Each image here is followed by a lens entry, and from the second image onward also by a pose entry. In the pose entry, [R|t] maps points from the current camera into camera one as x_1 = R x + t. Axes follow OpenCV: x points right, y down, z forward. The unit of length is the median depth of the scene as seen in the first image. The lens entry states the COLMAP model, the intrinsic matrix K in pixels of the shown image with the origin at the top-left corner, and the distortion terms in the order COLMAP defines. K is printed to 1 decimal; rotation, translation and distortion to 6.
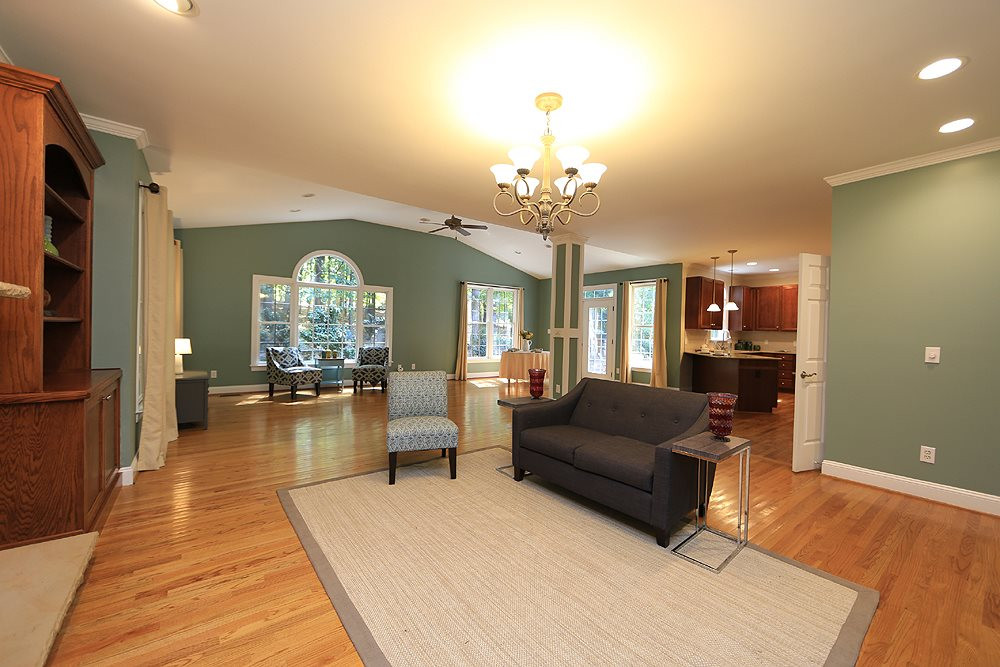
lens RADIAL K [[401.0, 0, 500.0], [0, 401.0, 333.5], [0, 0, 1]] dist [-0.000460, -0.000036]
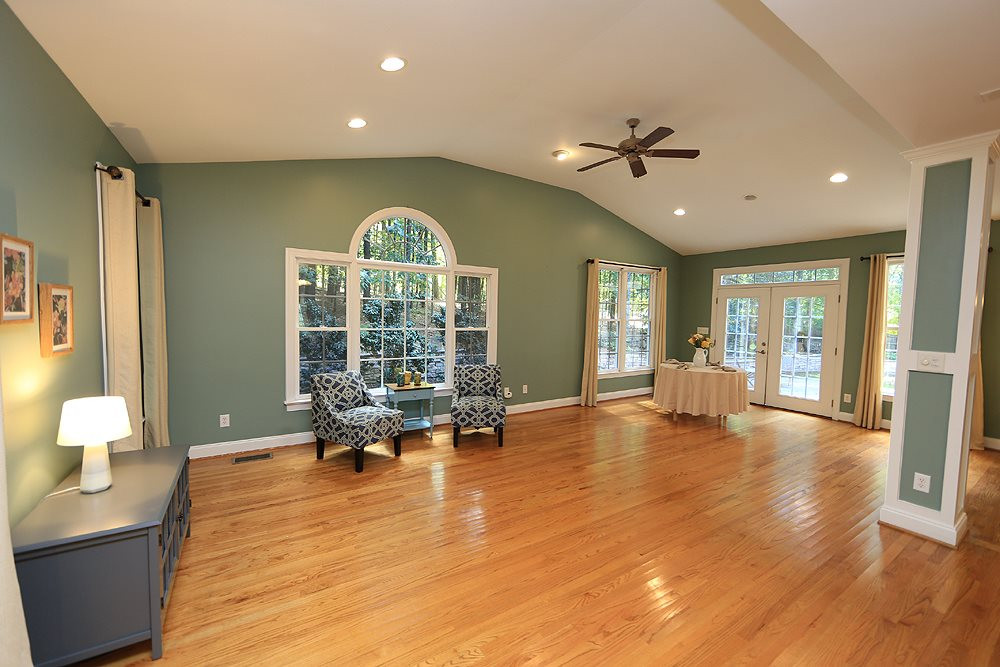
lens RADIAL K [[395.2, 0, 500.0], [0, 395.2, 333.5], [0, 0, 1]] dist [-0.001544, -0.000145]
pose [[0.997114, 0.001066, -0.075916, -0.223493], [0.002162, 0.999097, 0.042424, -0.039364], [0.075893, -0.042465, 0.996211, 0.381945]]
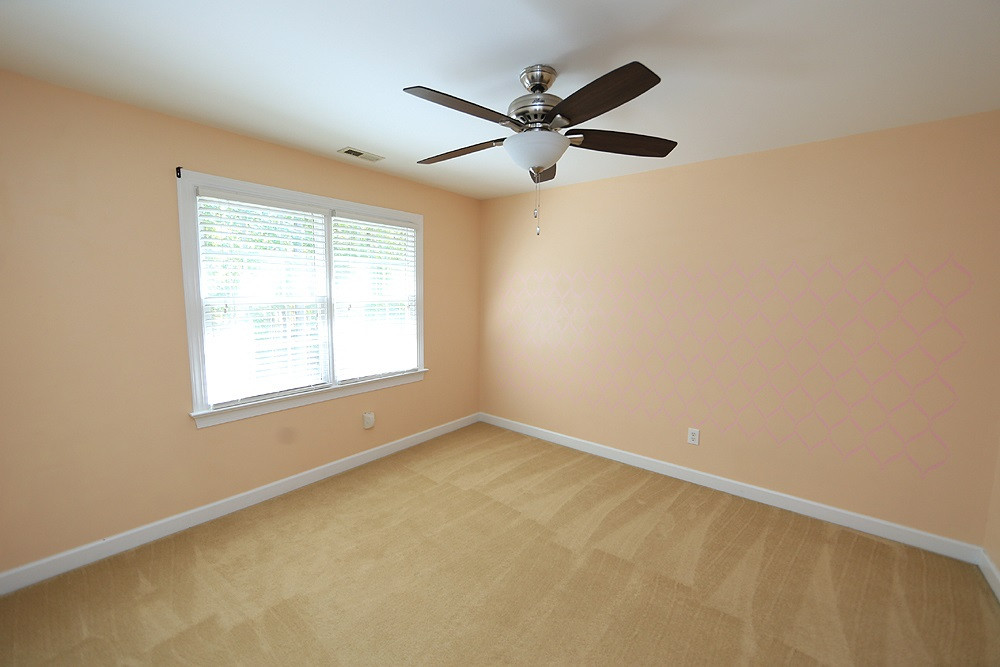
lens RADIAL K [[395.2, 0, 500.0], [0, 395.2, 333.5], [0, 0, 1]] dist [-0.001544, -0.000145]
pose [[0.985639, -0.024608, 0.167062, -0.158290], [0.005052, 0.993179, 0.116490, -0.154559], [-0.168789, -0.113973, 0.979041, 0.662175]]
